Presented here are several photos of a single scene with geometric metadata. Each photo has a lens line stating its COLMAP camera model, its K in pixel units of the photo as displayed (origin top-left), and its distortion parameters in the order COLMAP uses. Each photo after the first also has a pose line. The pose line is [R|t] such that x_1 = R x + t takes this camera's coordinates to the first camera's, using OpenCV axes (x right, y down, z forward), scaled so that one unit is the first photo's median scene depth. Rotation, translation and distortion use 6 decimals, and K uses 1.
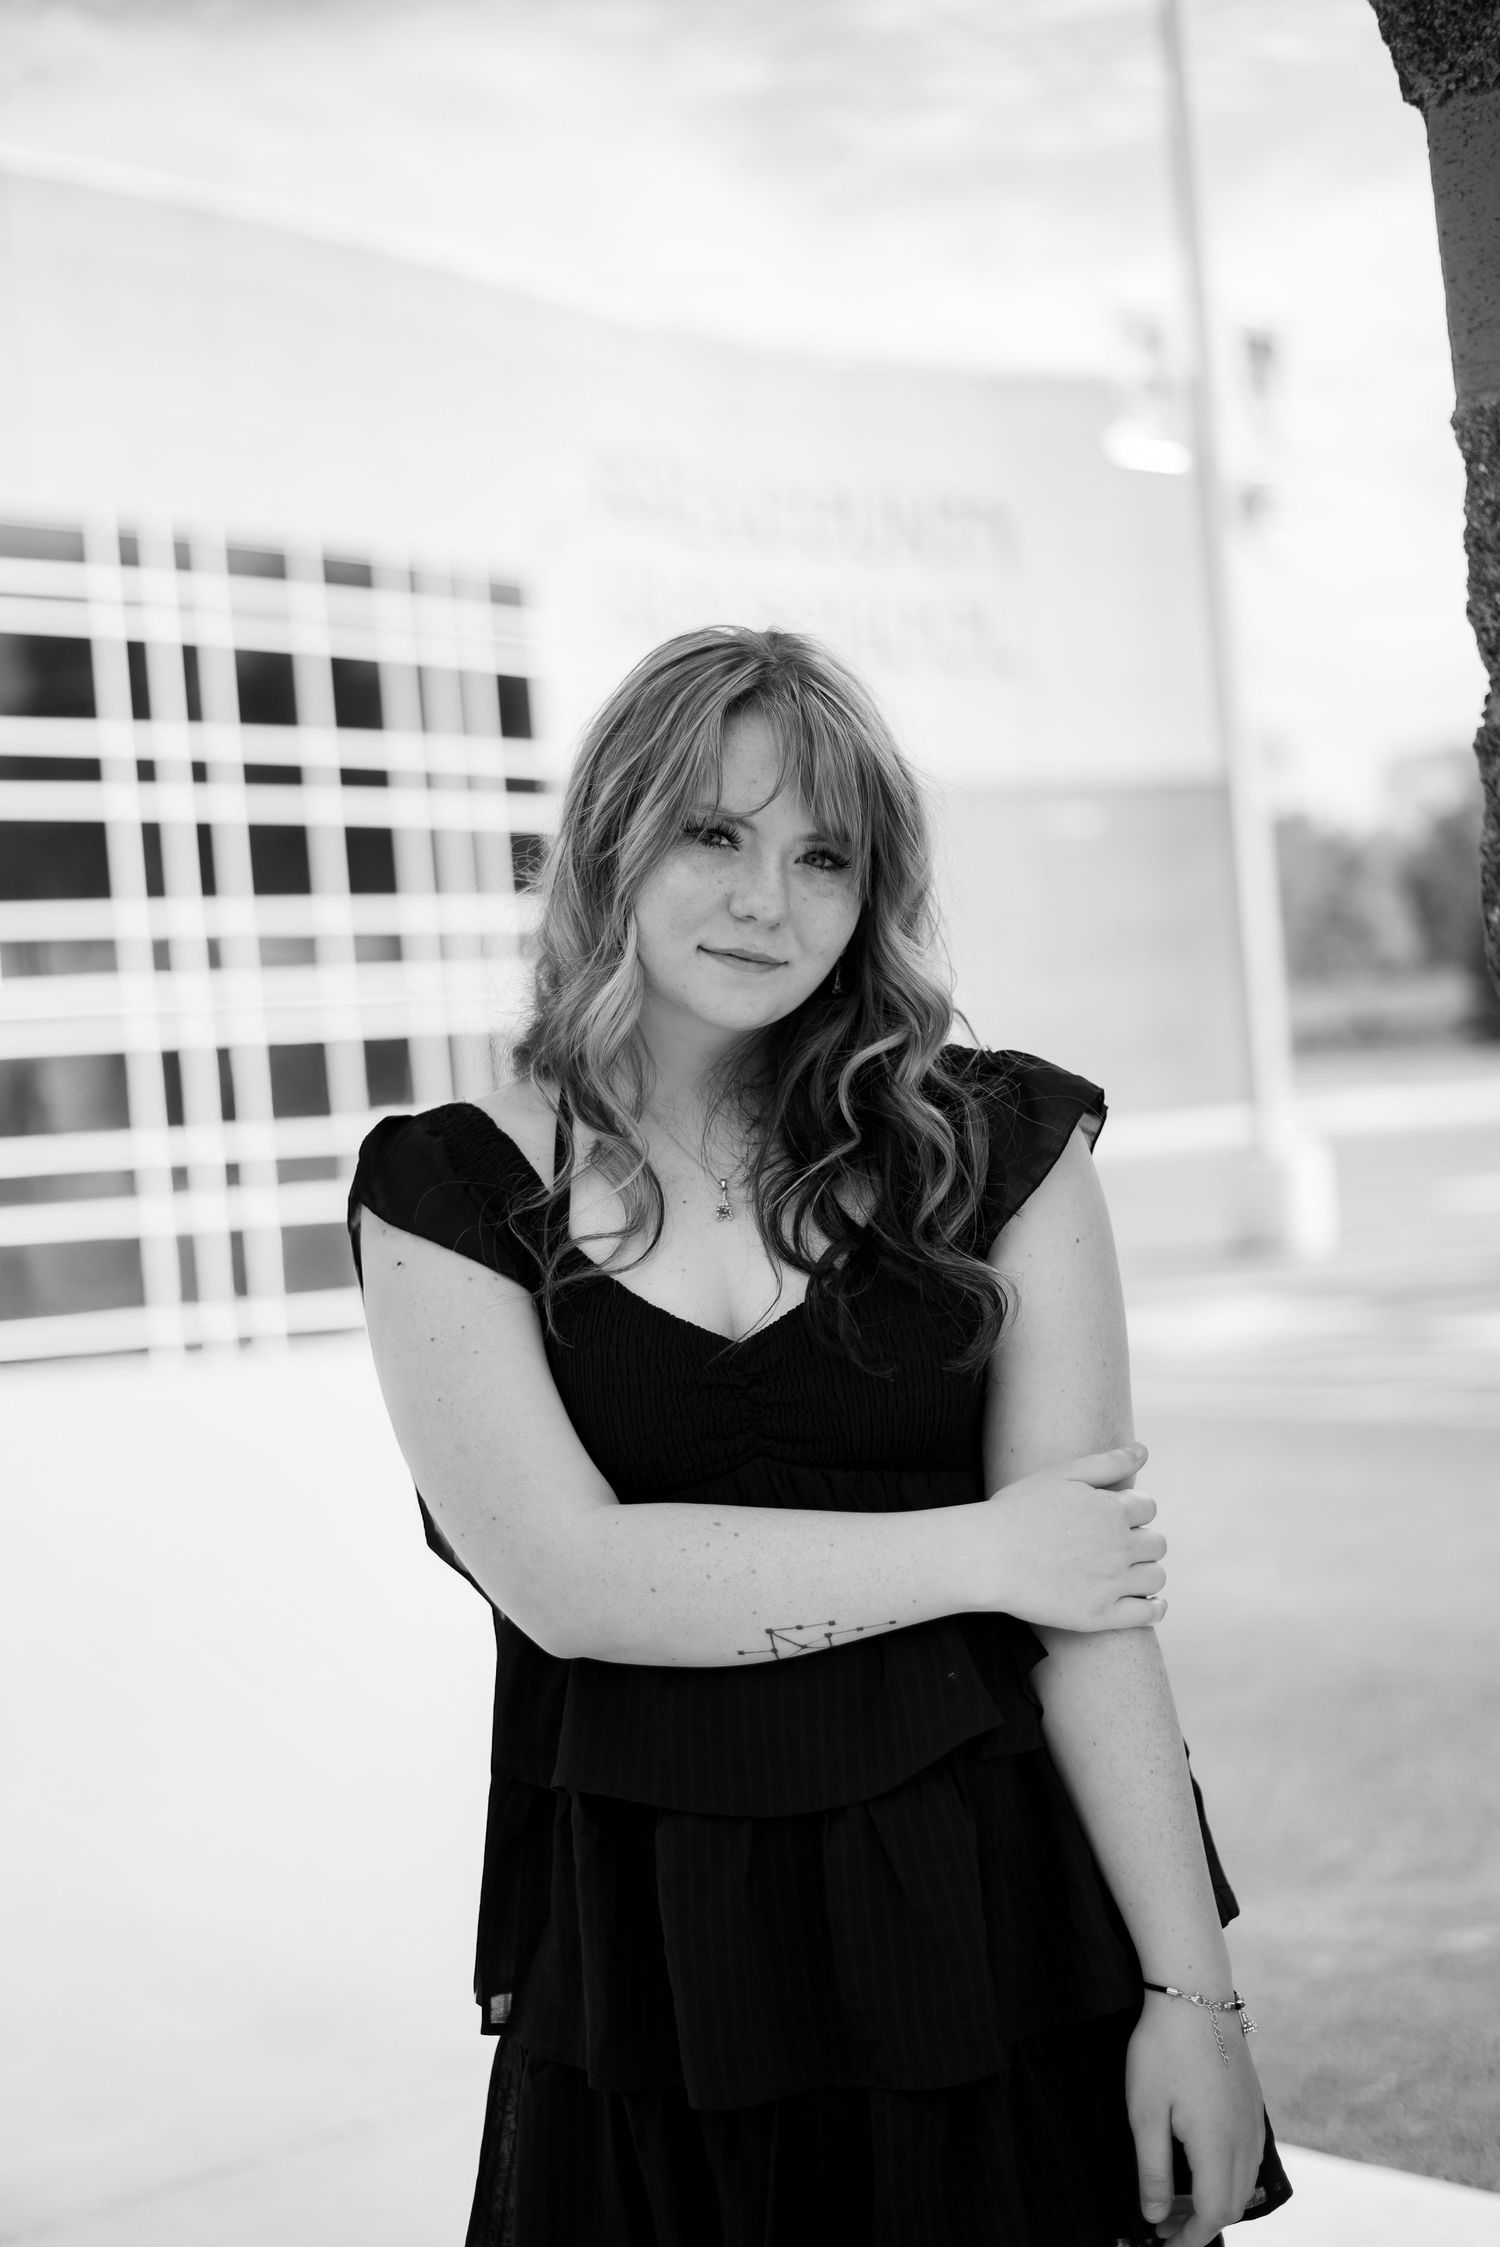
lens RADIAL K [[3147.1, 0, 750.0], [0, 3147.1, 1123.5], [0, 0, 1]] dist [-0.026556, 0.032452]
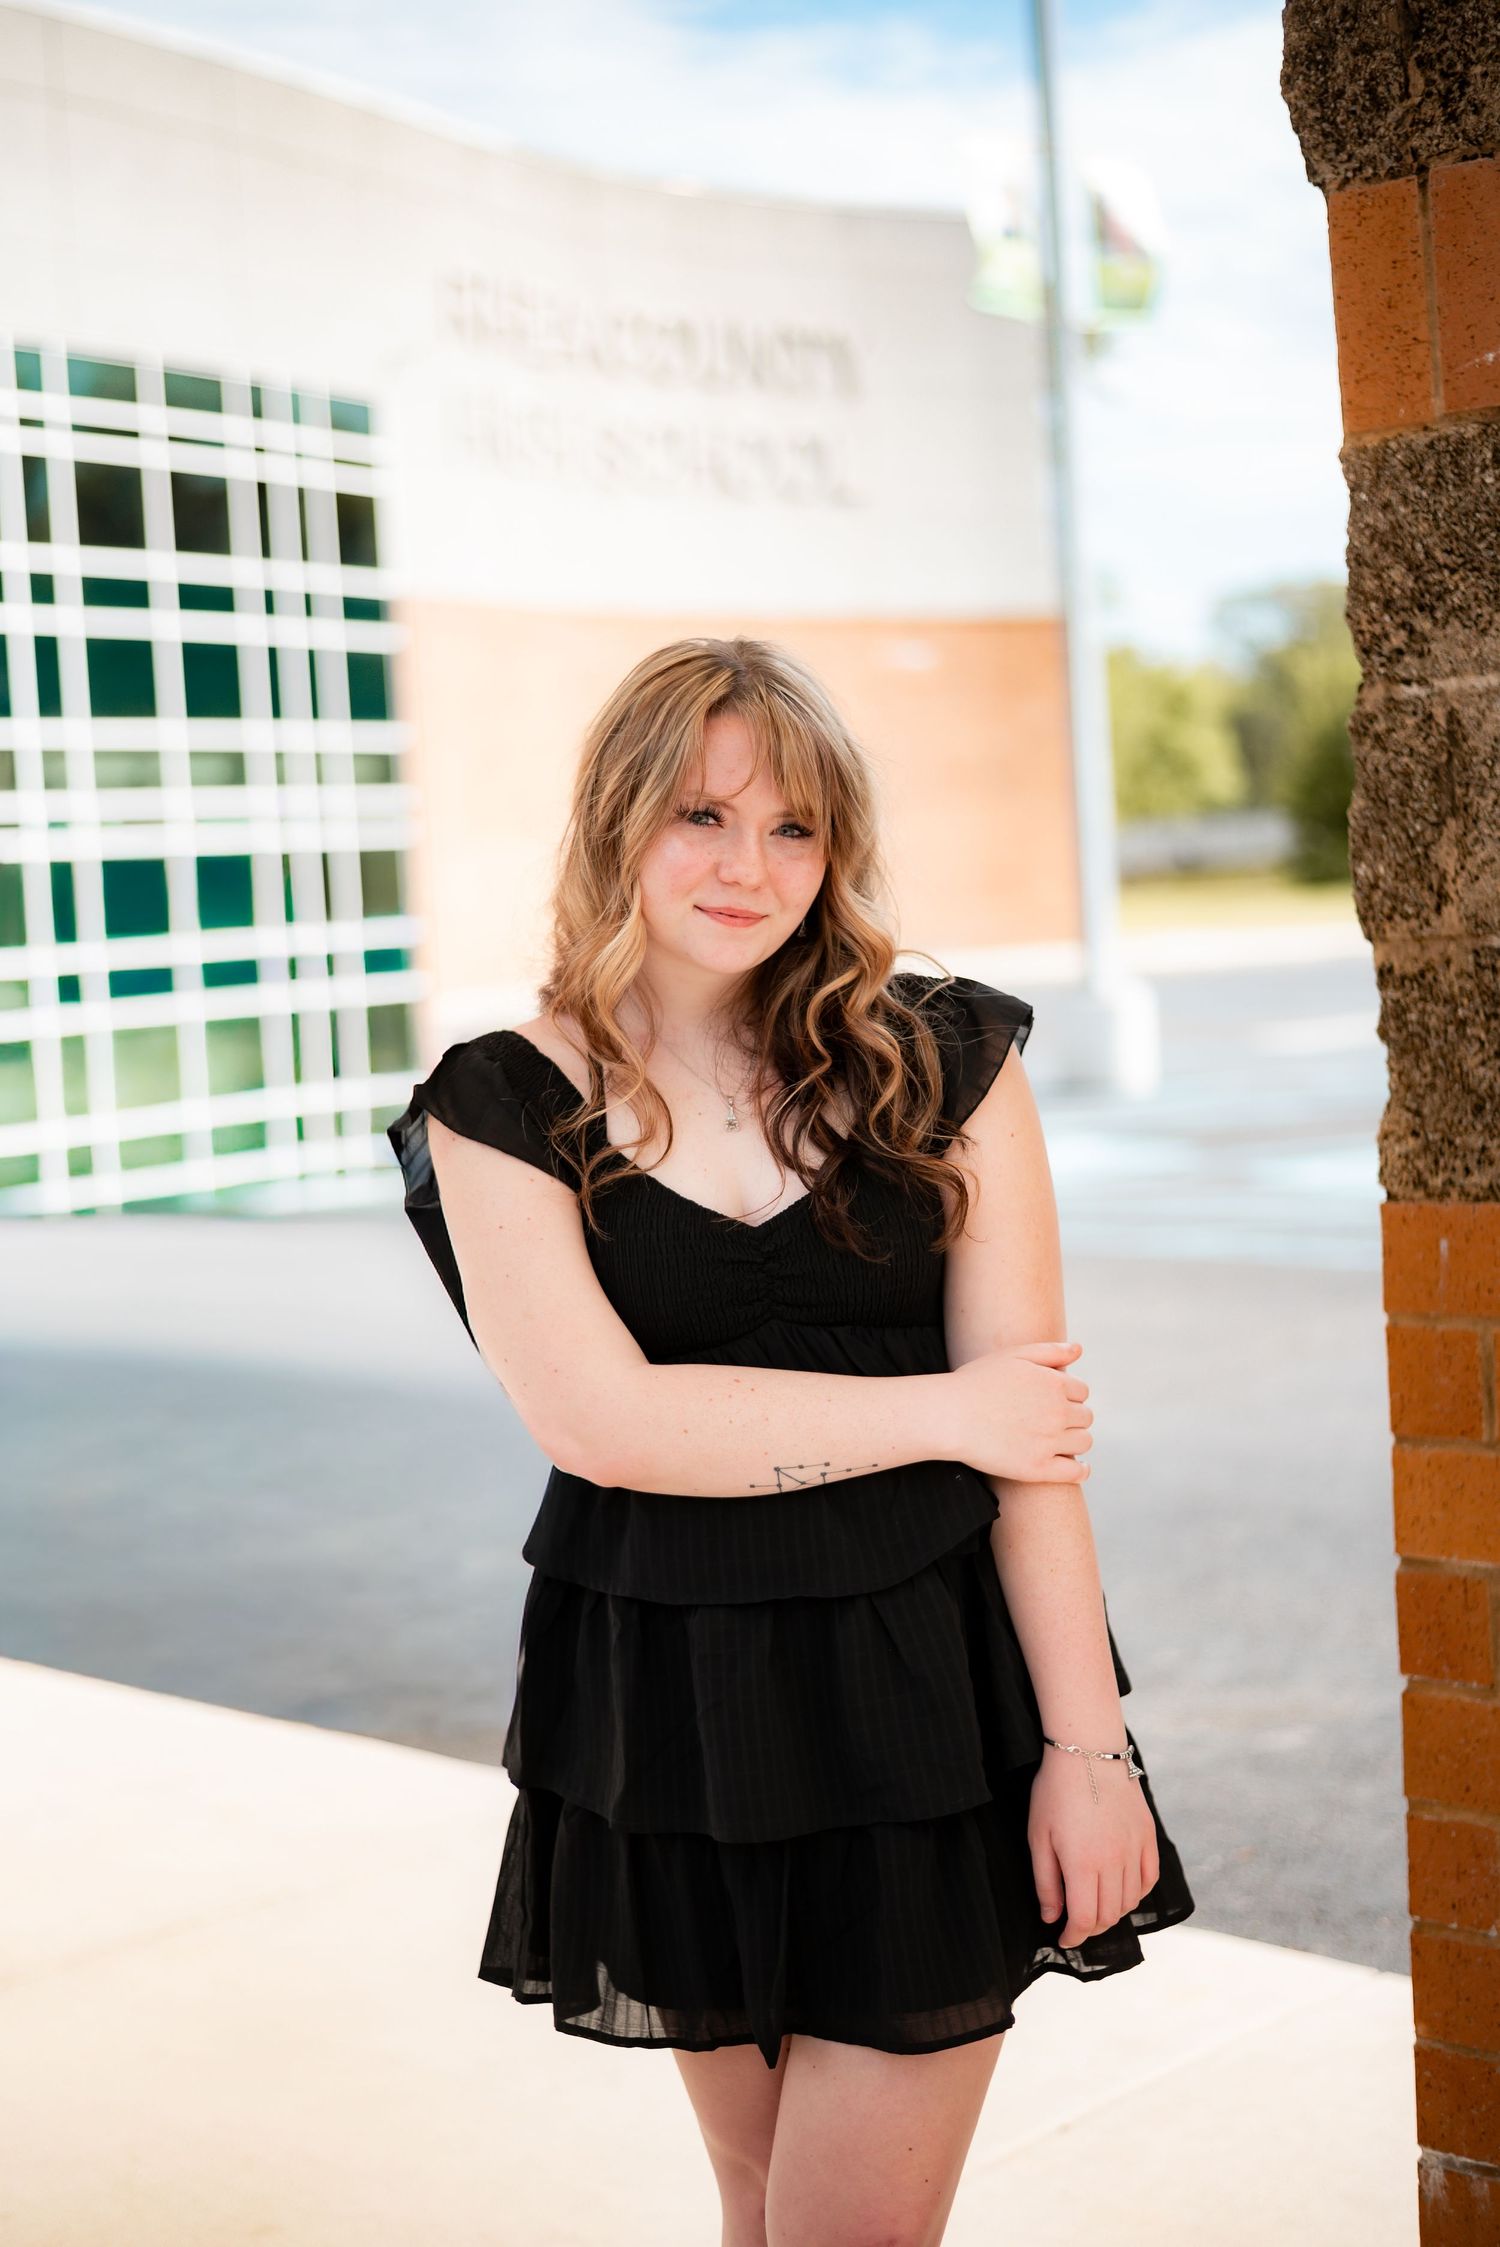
lens RADIAL K [[3147.1, 0, 750.0], [0, 3147.1, 1123.5], [0, 0, 1]] dist [-0.026556, 0.032452]
pose [[0.998120, 0.017045, 0.058864, -0.062212], [-0.020402, 0.998171, 0.056916, -0.035333], [-0.057786, -0.058010, 0.996642, -0.176954]]
